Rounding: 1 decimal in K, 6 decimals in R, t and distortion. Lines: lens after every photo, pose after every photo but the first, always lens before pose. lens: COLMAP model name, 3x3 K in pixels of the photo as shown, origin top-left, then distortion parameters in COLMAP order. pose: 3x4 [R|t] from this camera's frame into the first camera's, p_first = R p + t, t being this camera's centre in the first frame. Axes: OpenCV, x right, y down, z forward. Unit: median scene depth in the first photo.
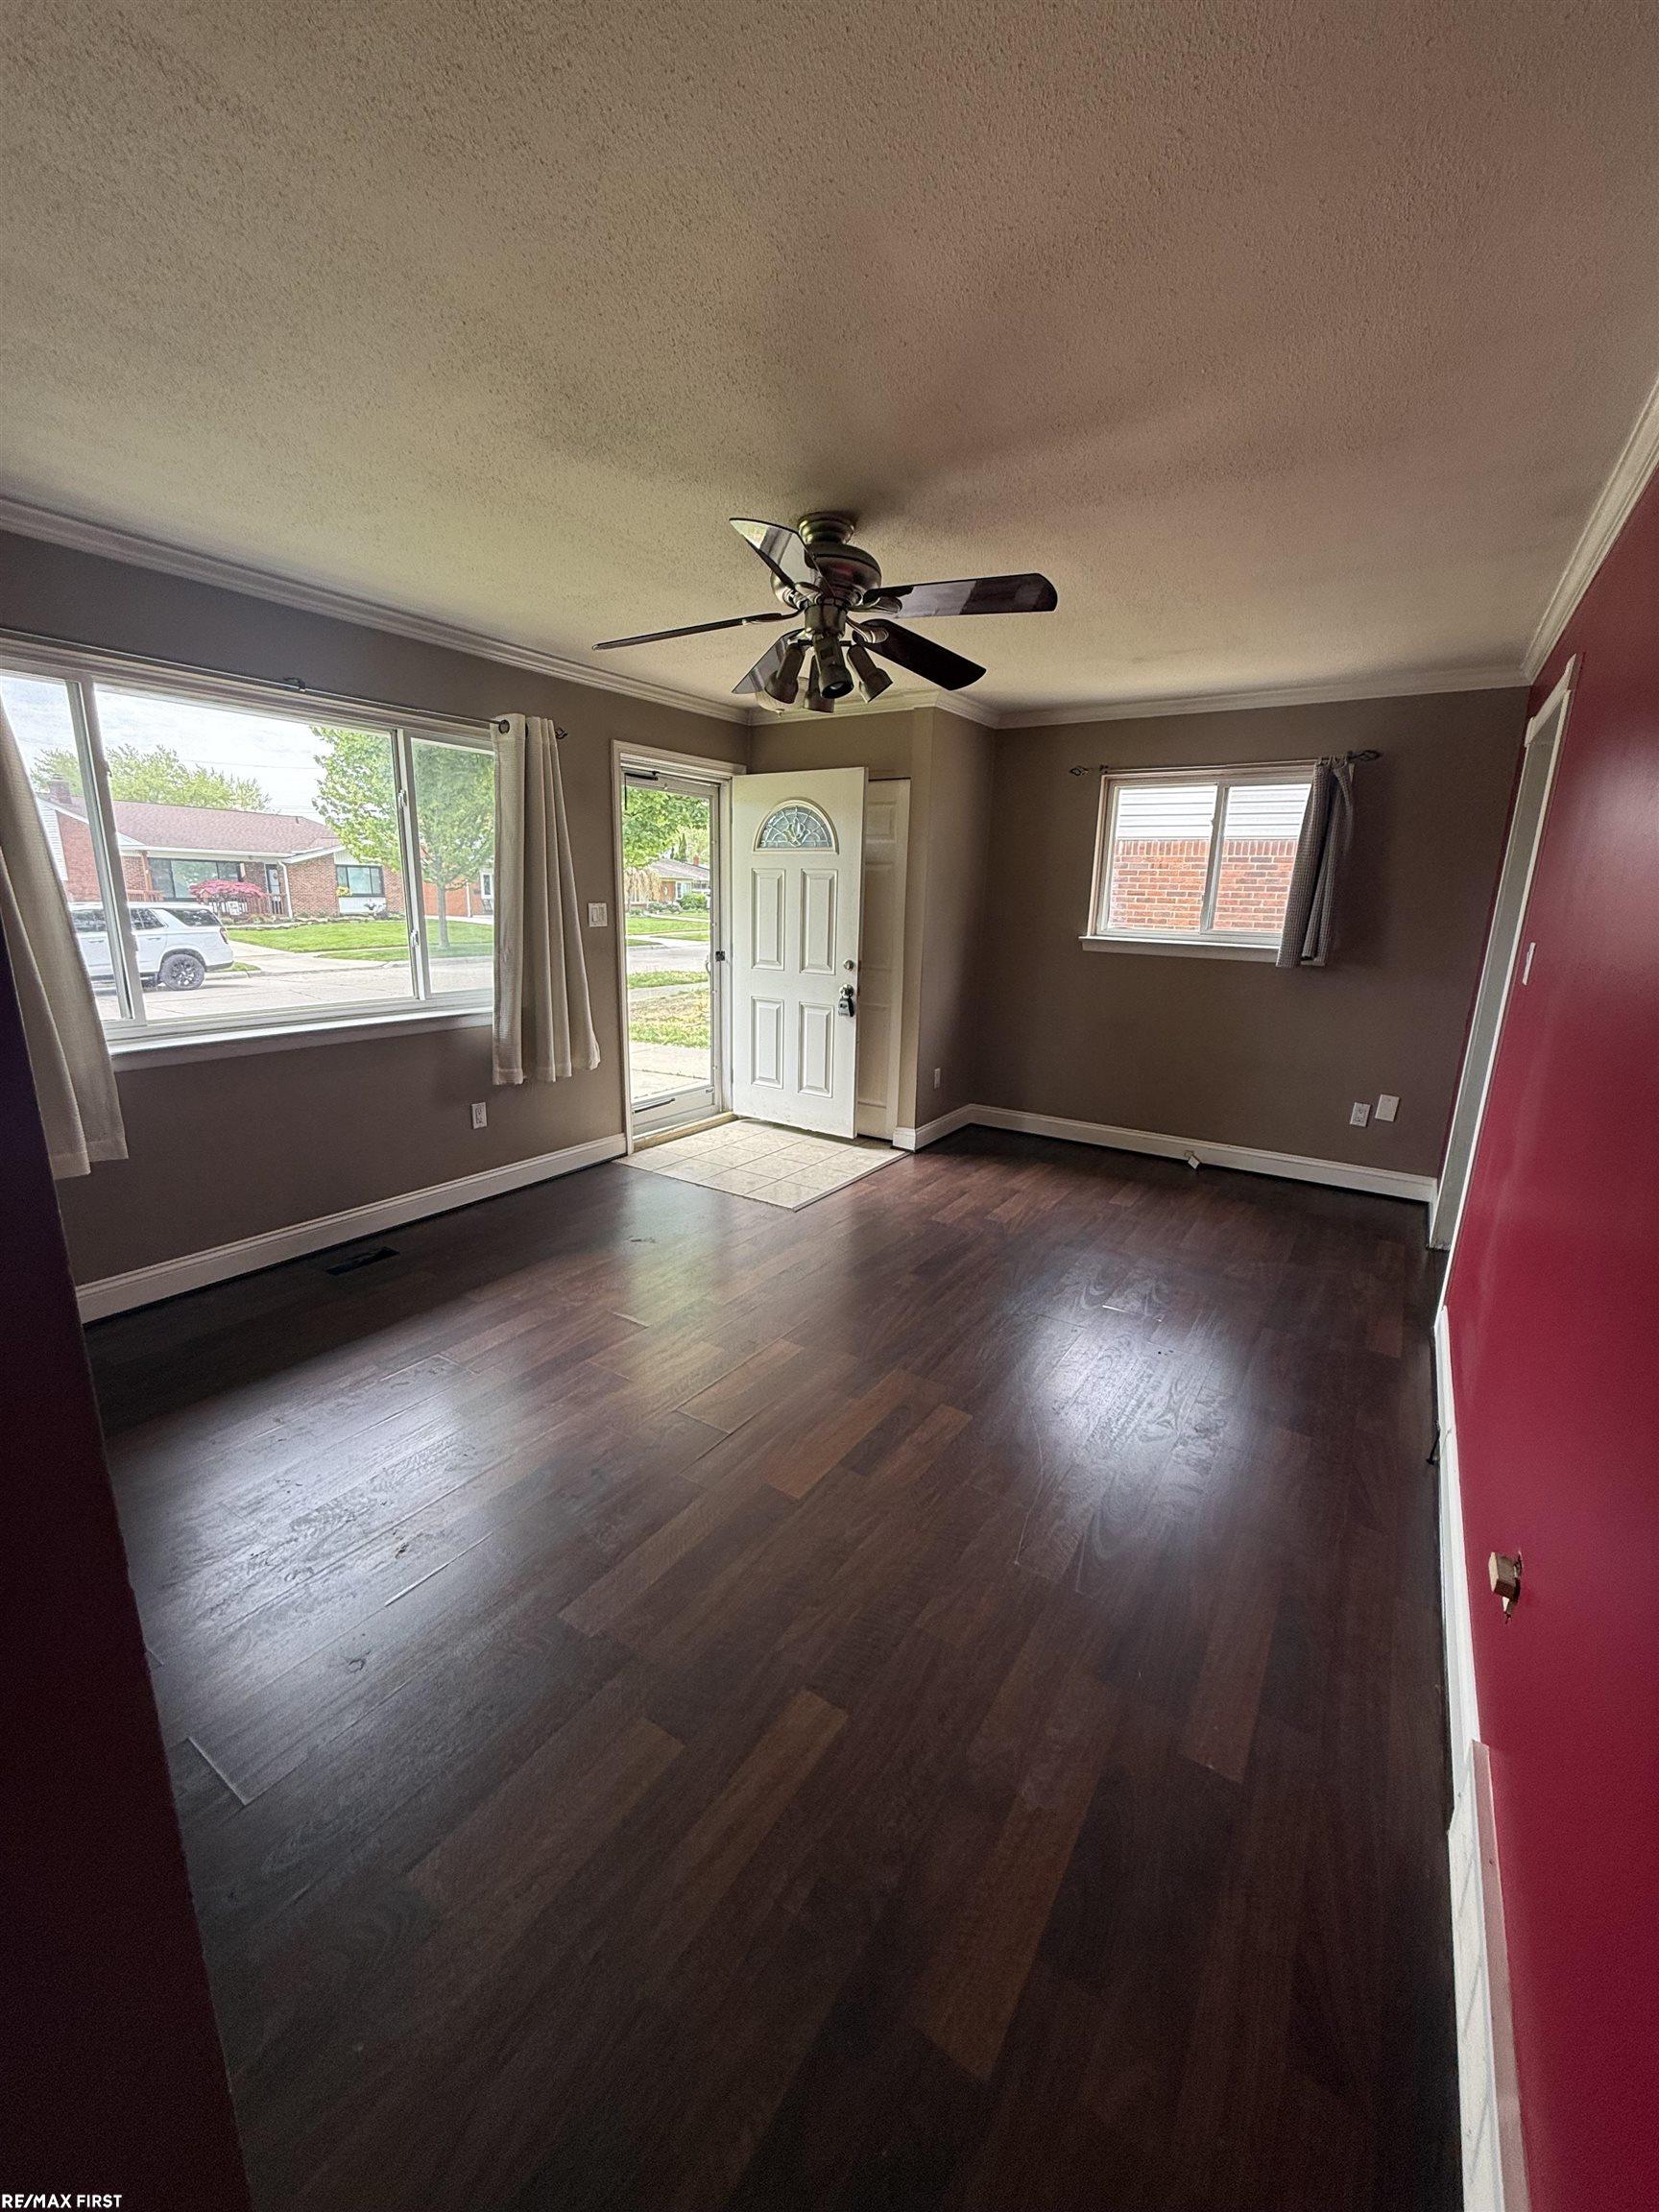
lens RADIAL K [[877.6, 0, 837.7], [0, 877.6, 1096.7], [0, 0, 1]] dist [0.000608, 0.000536]
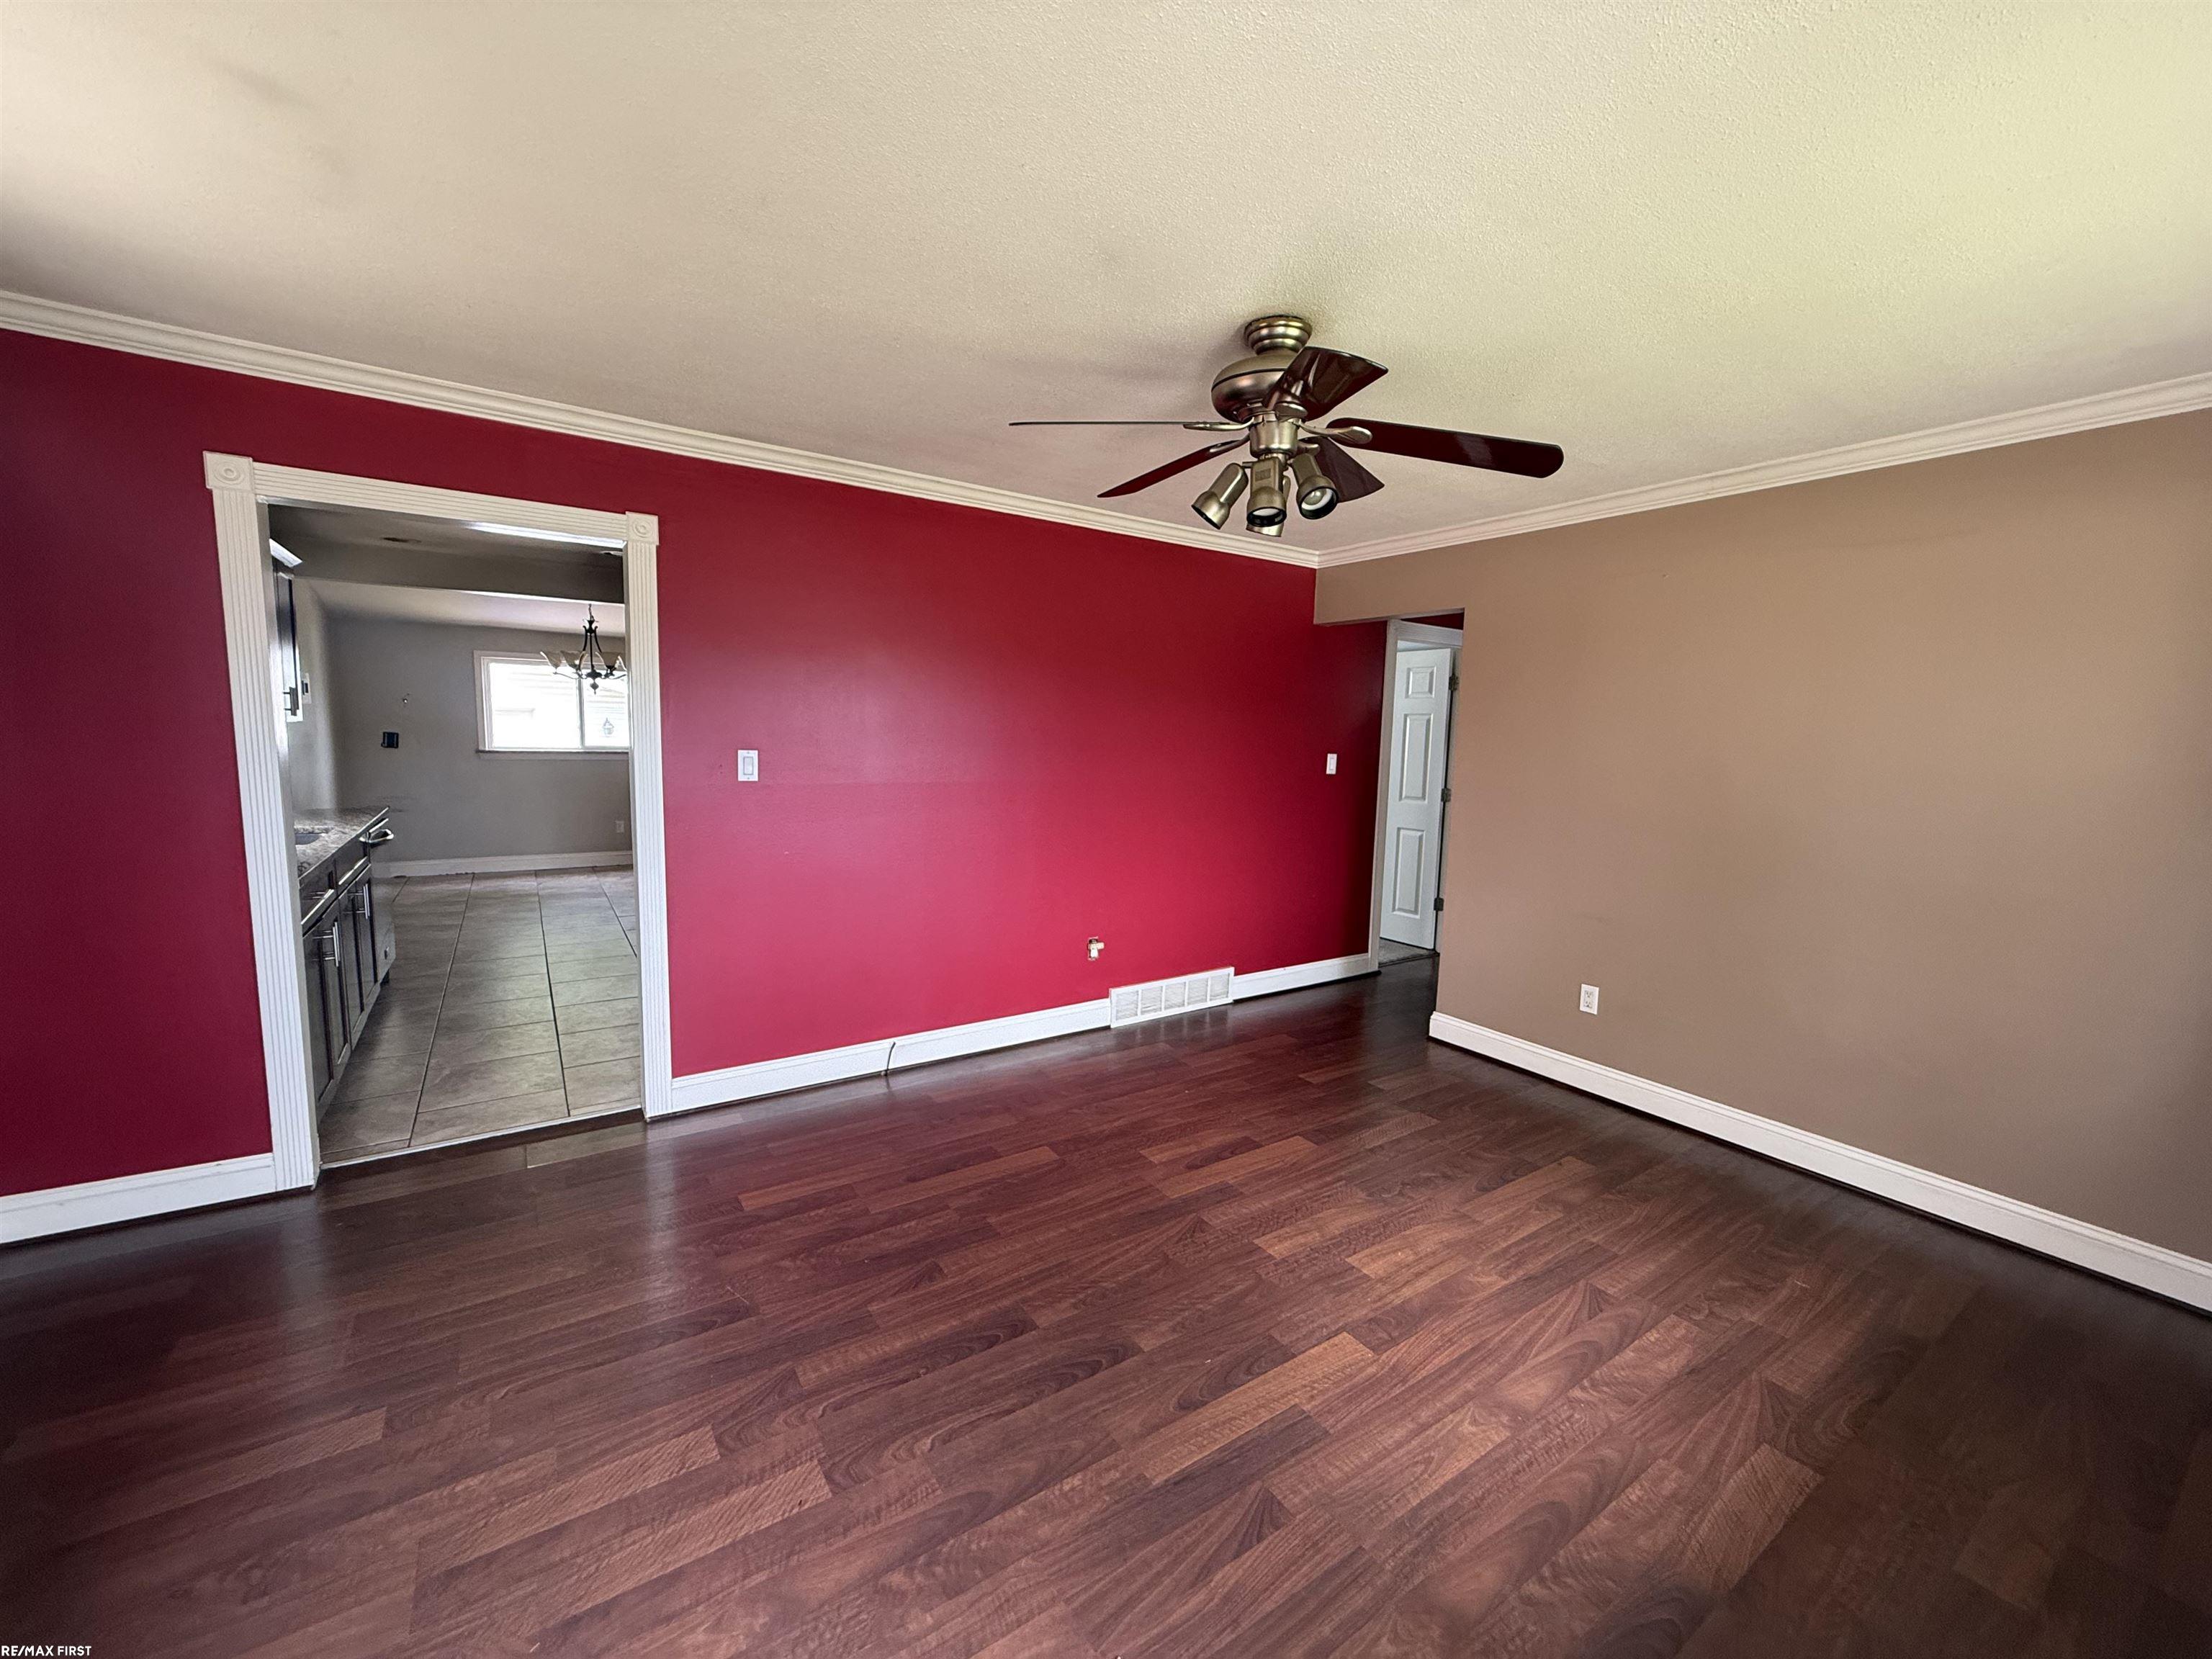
lens RADIAL K [[877.6, 0, 1107.7], [0, 877.6, 832.8], [0, 0, 1]] dist [0.000608, 0.000536]
pose [[-0.914220, -0.086075, 0.395970, -0.163435], [0.047171, 0.947929, 0.314968, -0.297886], [-0.402463, 0.306628, -0.862556, 1.244745]]
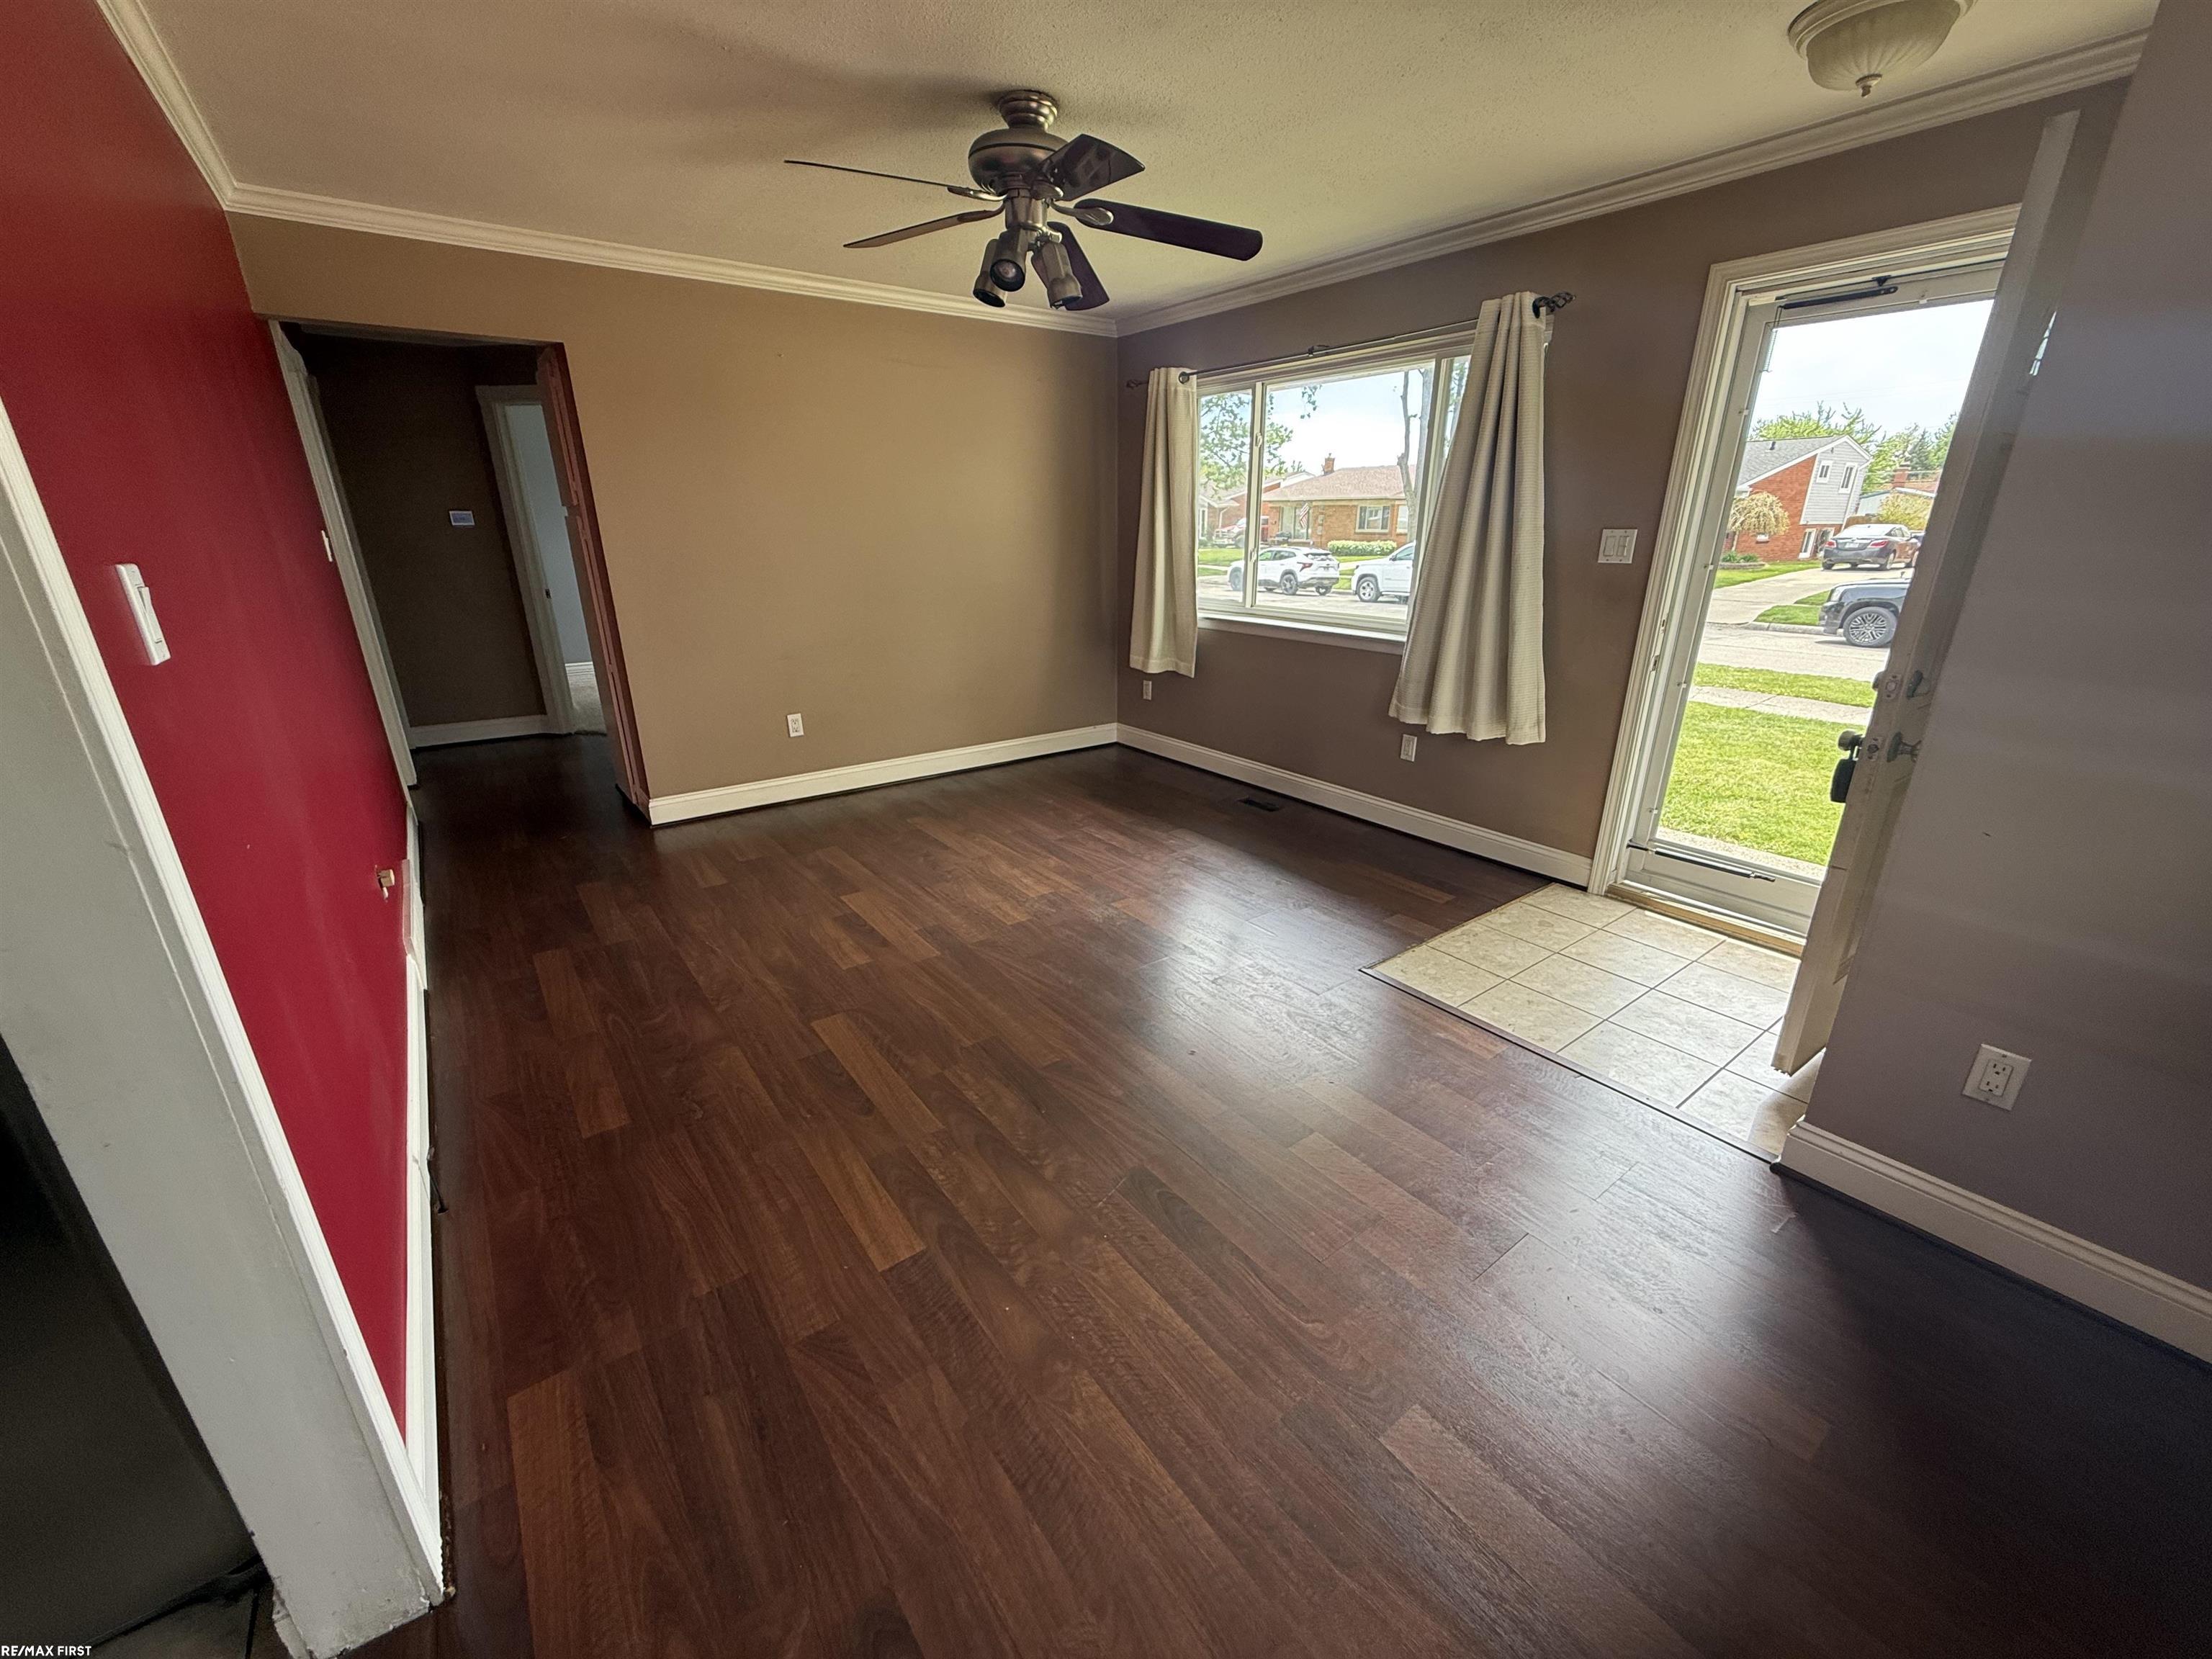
lens RADIAL K [[877.6, 0, 1110.3], [0, 877.6, 834.3], [0, 0, 1]] dist [0.000608, 0.000536]
pose [[-0.349710, 0.301776, -0.886924, 0.648905], [-0.207536, 0.898226, 0.387452, -0.213509], [0.913582, 0.319564, -0.251489, 0.995945]]
